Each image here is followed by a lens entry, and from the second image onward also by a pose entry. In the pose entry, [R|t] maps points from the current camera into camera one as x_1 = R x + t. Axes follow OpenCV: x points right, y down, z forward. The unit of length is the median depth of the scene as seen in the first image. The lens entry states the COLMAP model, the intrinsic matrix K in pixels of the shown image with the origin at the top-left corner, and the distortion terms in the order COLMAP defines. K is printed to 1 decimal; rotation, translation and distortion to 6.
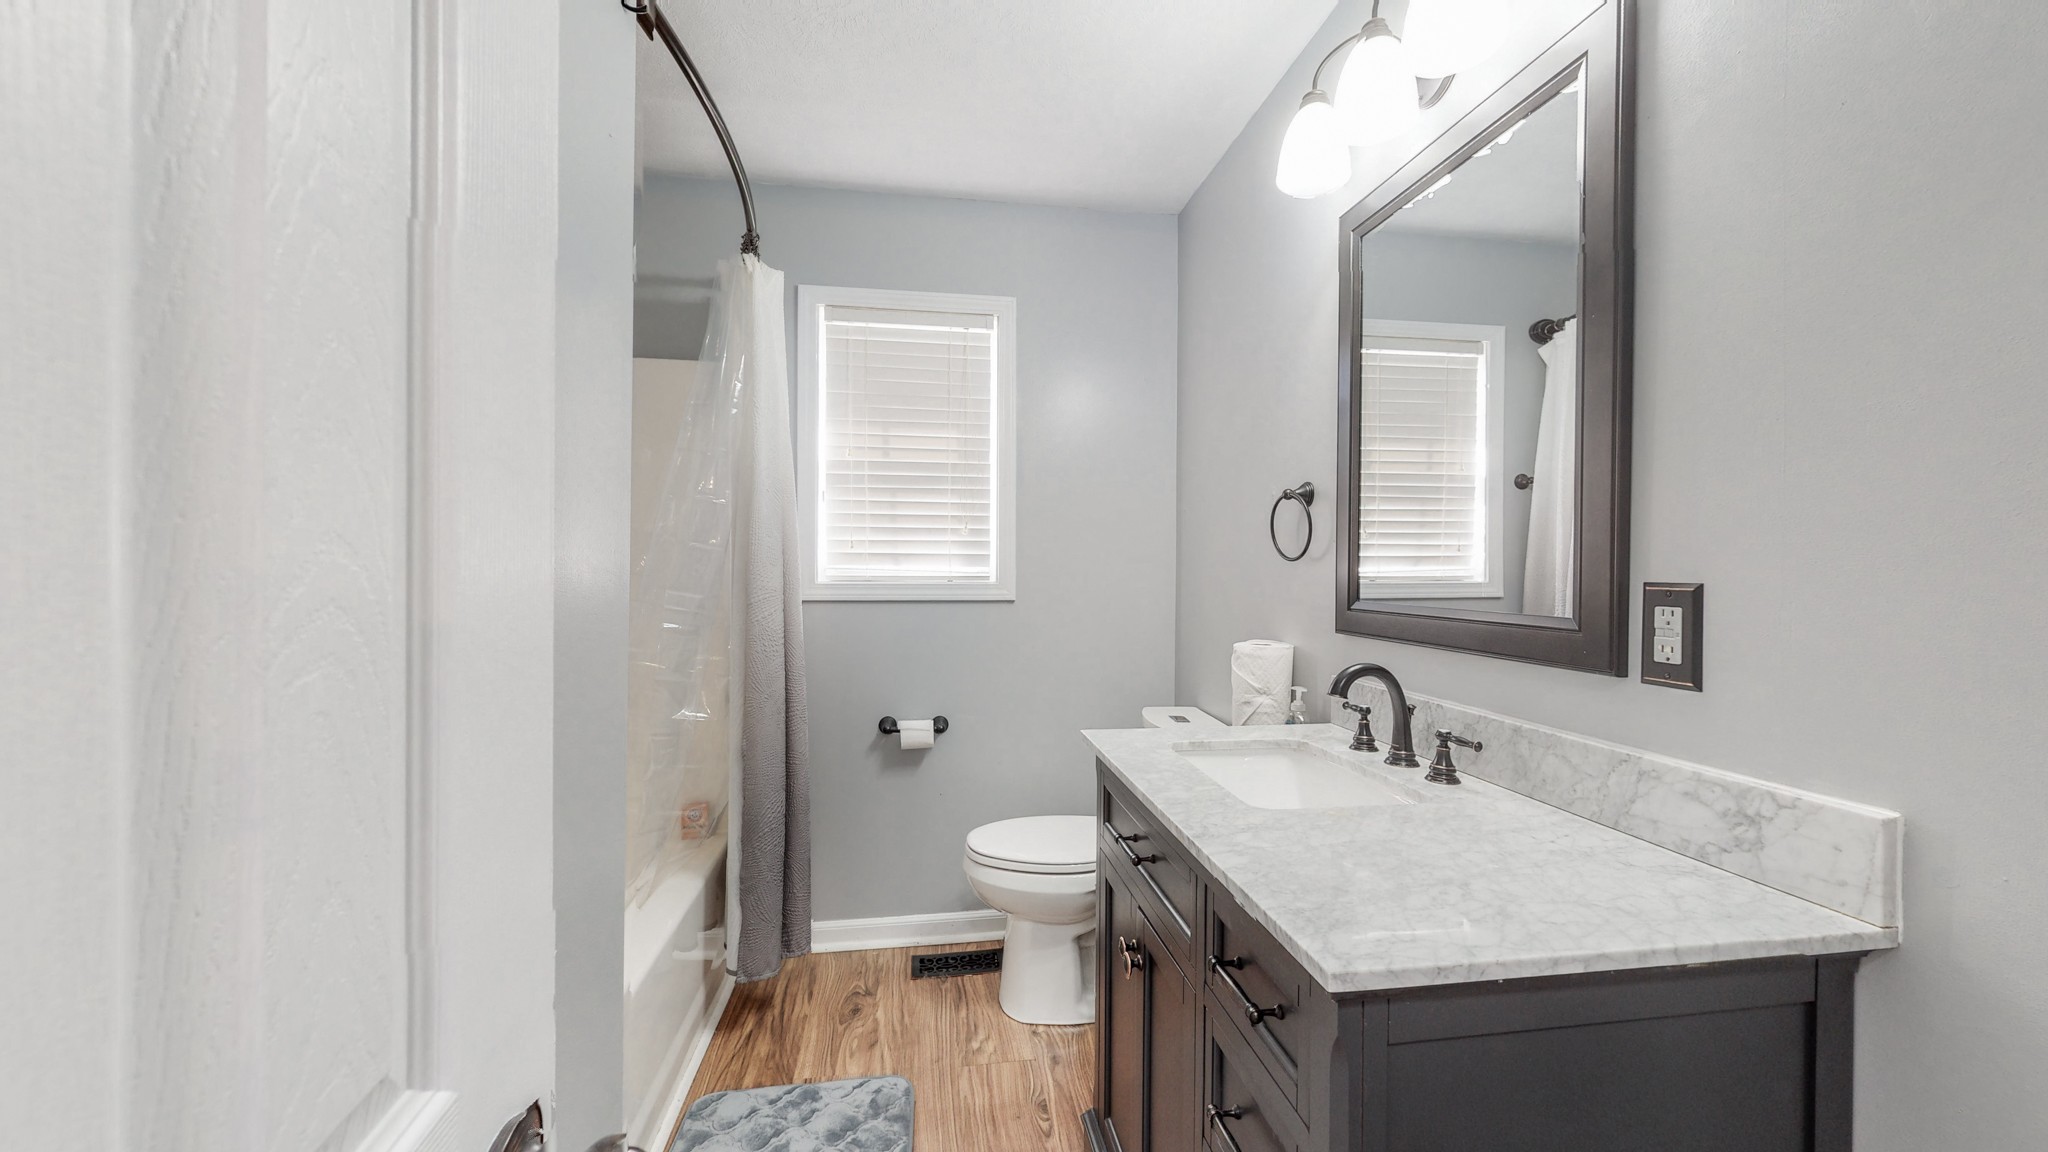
lens RADIAL K [[750.3, 0, 1021.5], [0, 750.3, 578.1], [0, 0, 1]] dist [0.003489, 0.000314]
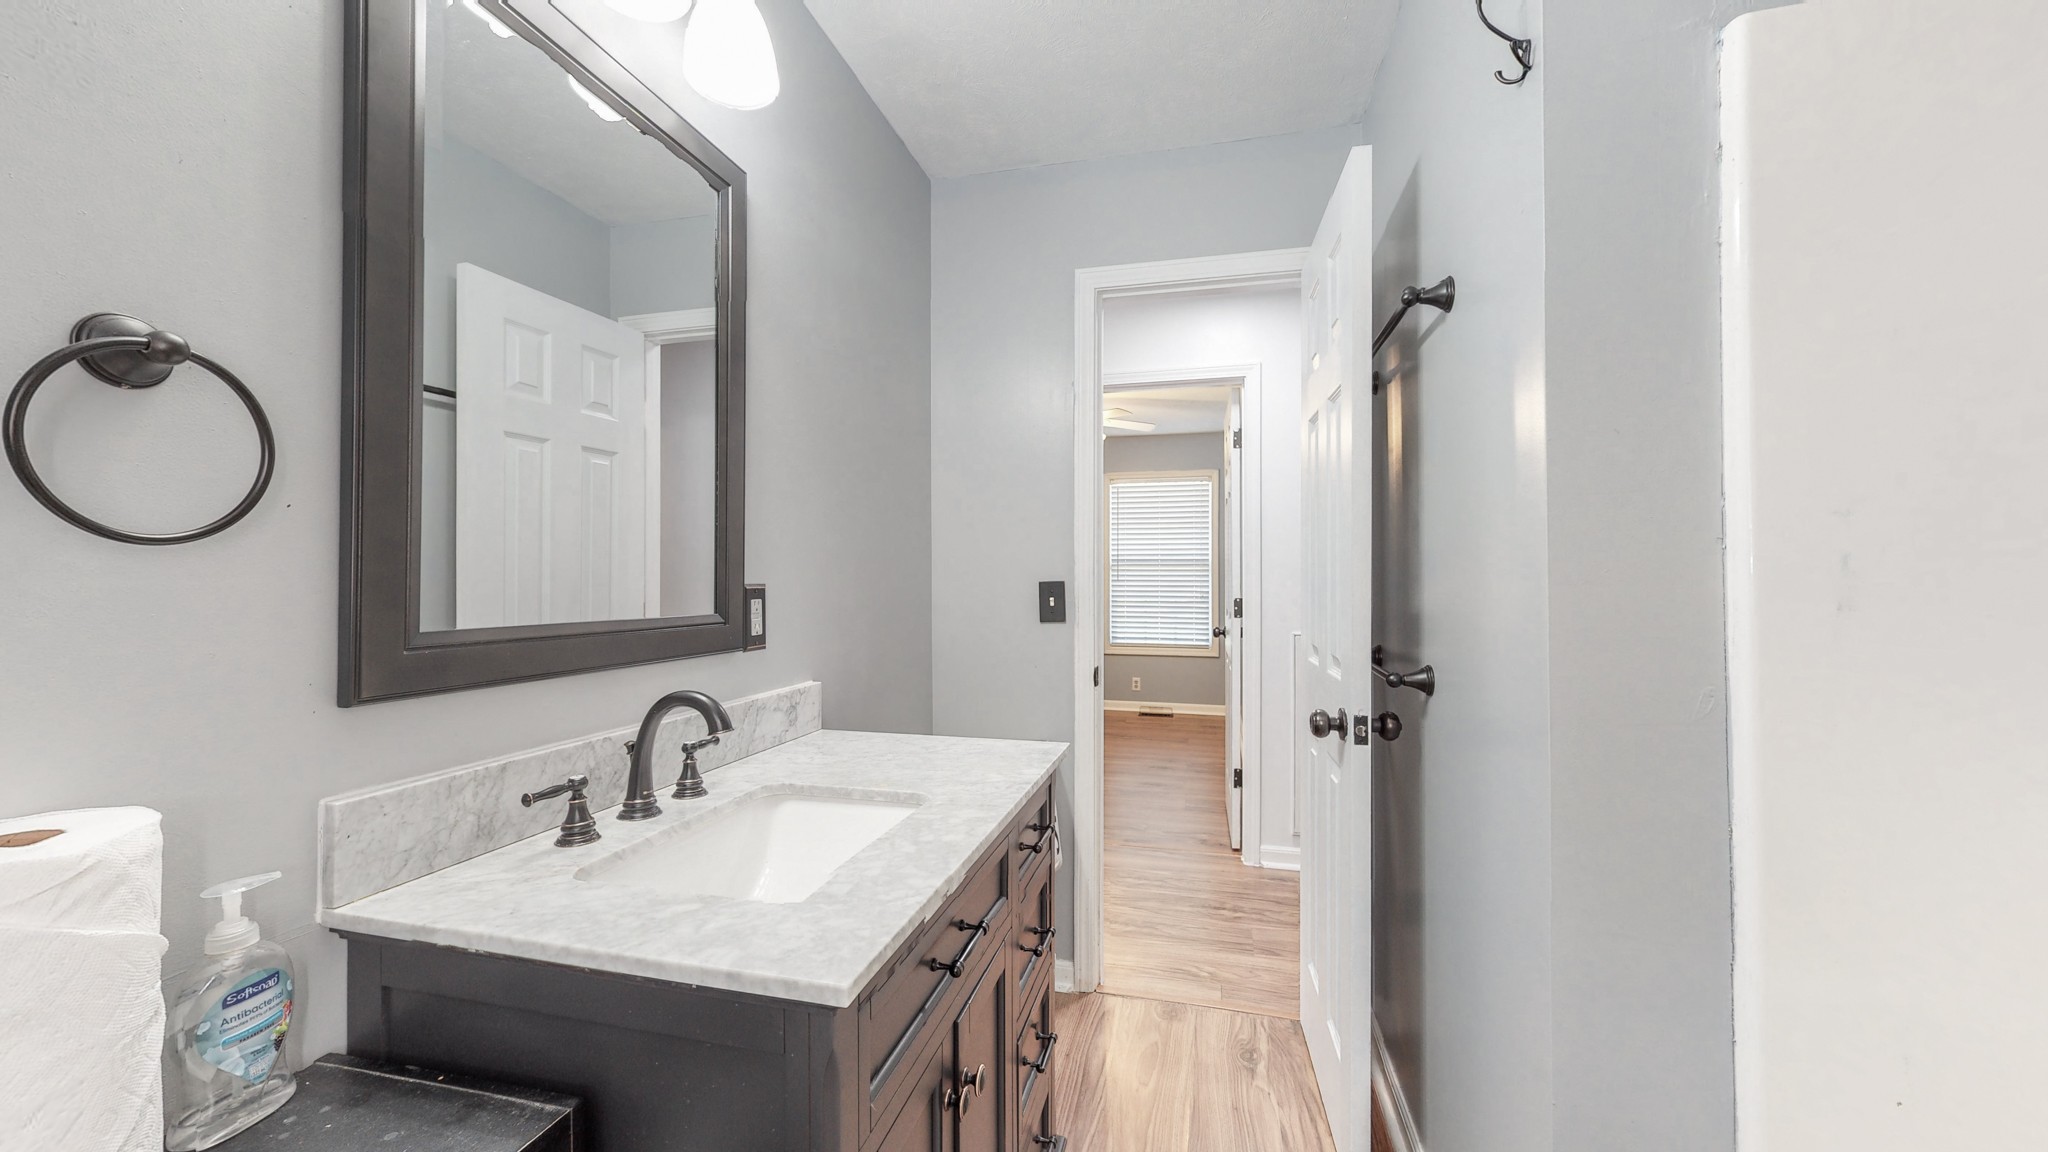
lens RADIAL K [[750.3, 0, 1022.0], [0, 750.3, 566.1], [0, 0, 1]] dist [0.003489, 0.000314]
pose [[-0.918463, 0.001678, 0.395503, -0.267208], [0.000794, 0.999997, -0.002399, -0.026485], [-0.395506, -0.001889, -0.918462, 2.170928]]
